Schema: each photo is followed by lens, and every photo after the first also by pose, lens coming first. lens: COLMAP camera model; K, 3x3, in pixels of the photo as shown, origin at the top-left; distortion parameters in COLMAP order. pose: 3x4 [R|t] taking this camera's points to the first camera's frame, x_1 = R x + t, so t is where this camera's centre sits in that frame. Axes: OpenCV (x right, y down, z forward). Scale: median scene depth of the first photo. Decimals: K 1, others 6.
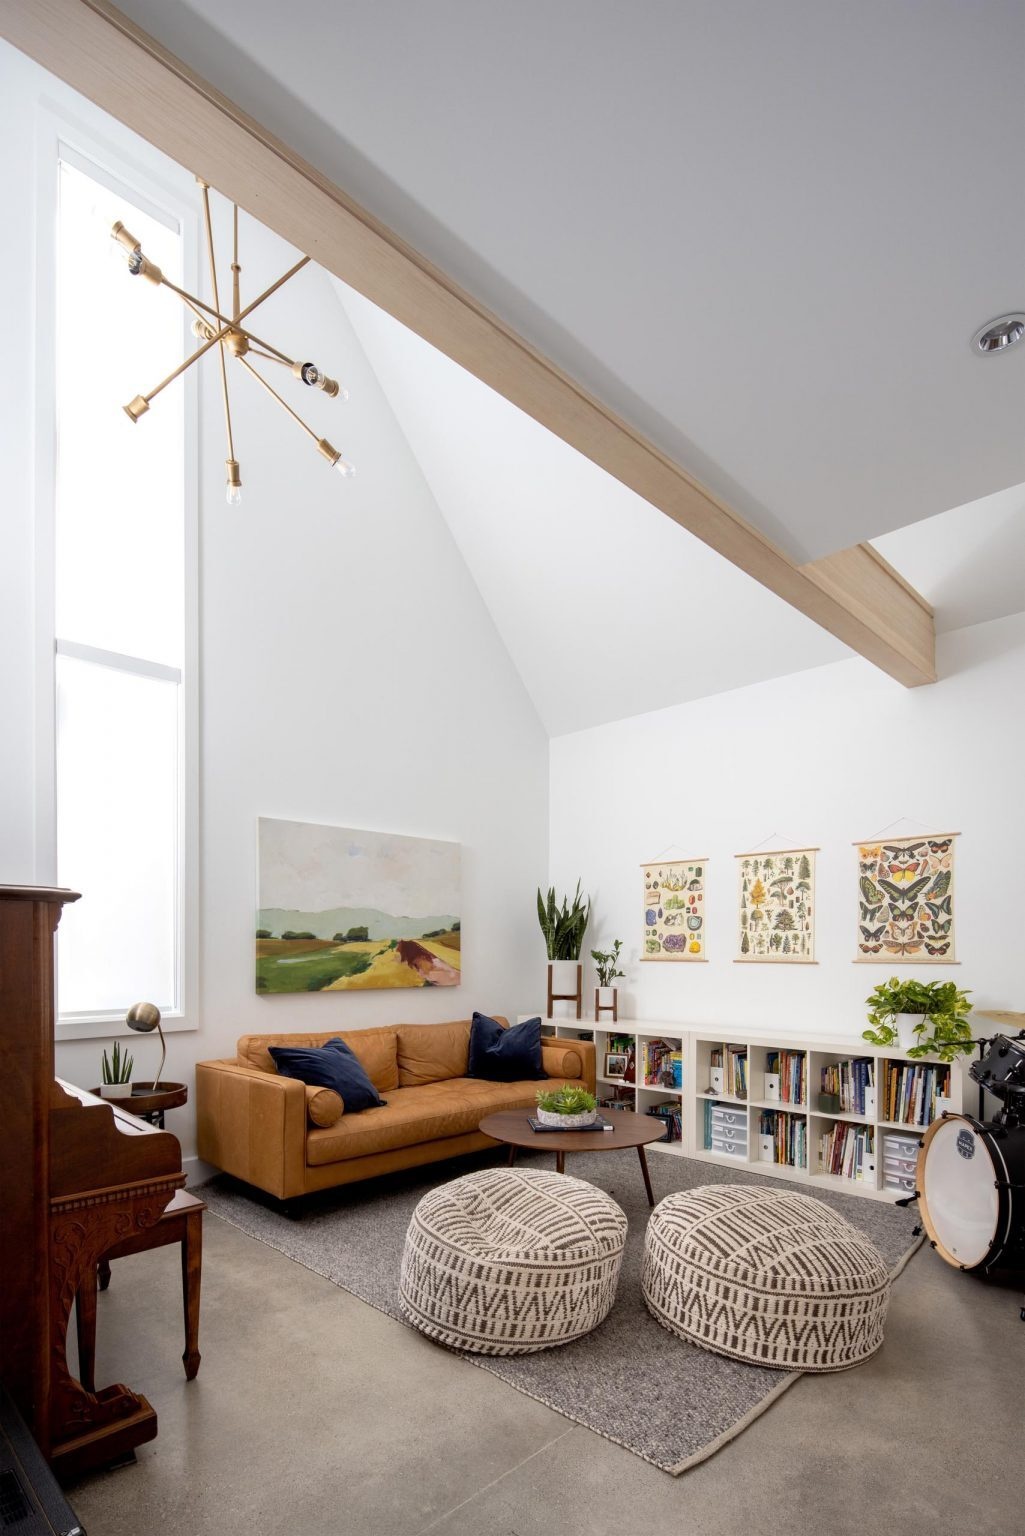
lens RADIAL K [[653.1, 0, 496.3], [0, 653.1, 770.2], [0, 0, 1]] dist [0.001365, 0.000046]
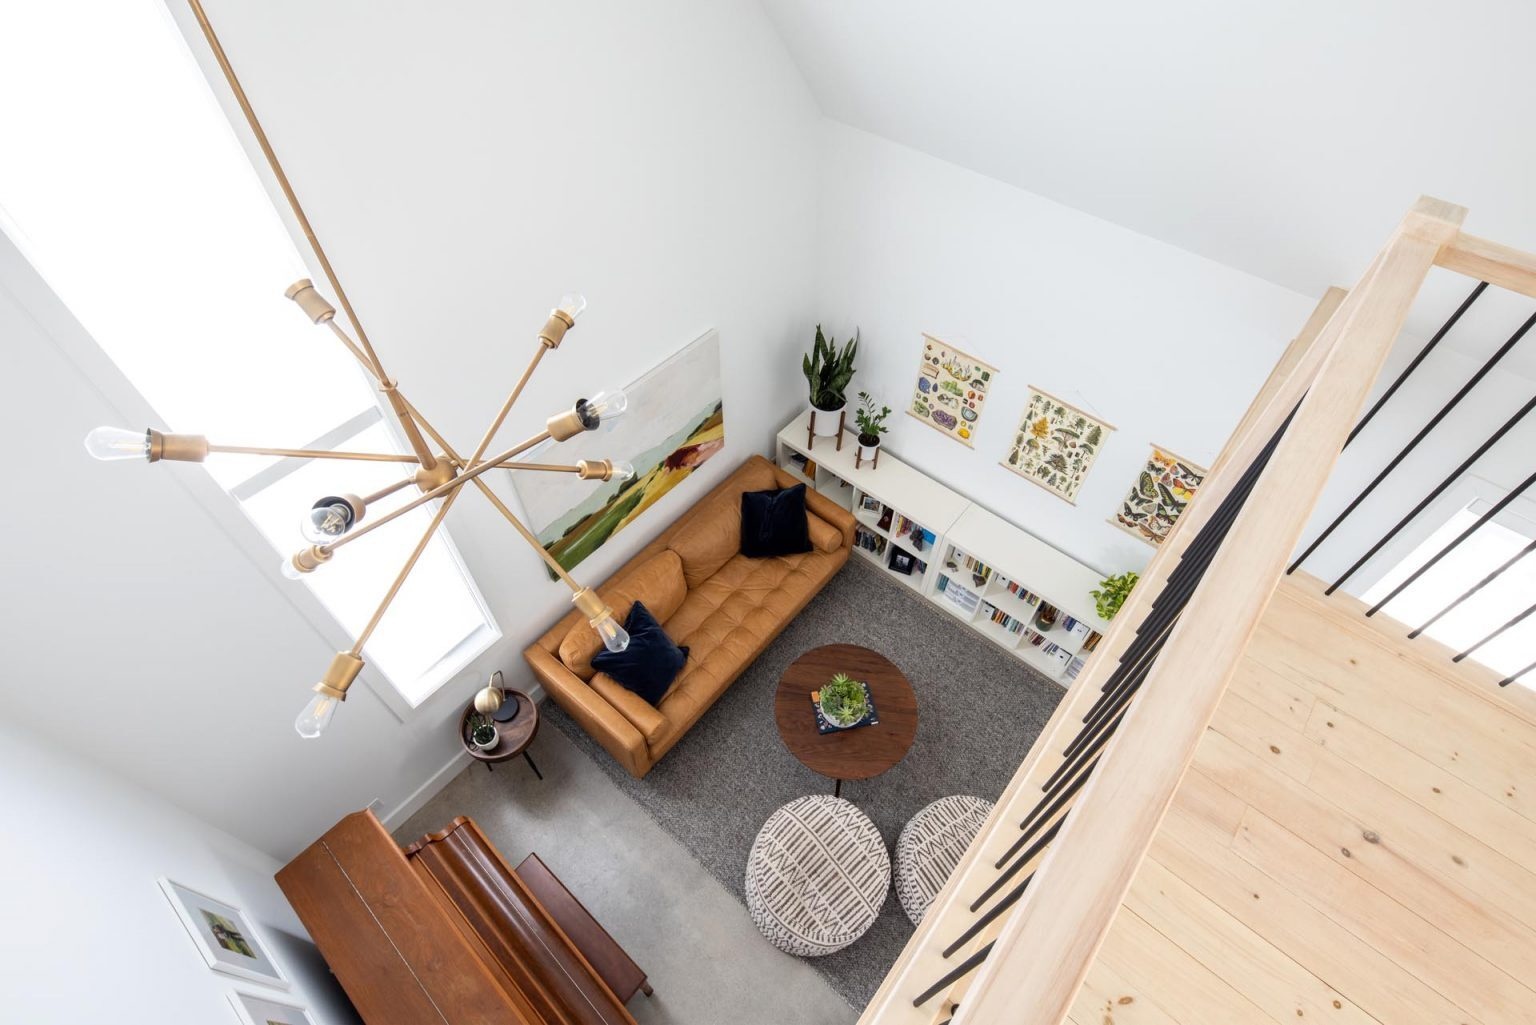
lens RADIAL K [[730.1, 0, 775.0], [0, 730.1, 508.3], [0, 0, 1]] dist [-0.000843, -0.000025]
pose [[0.996510, -0.053009, 0.064476, -0.064773], [-0.014680, 0.649112, 0.760551, -0.544397], [-0.082168, -0.758844, 0.646068, 0.246710]]
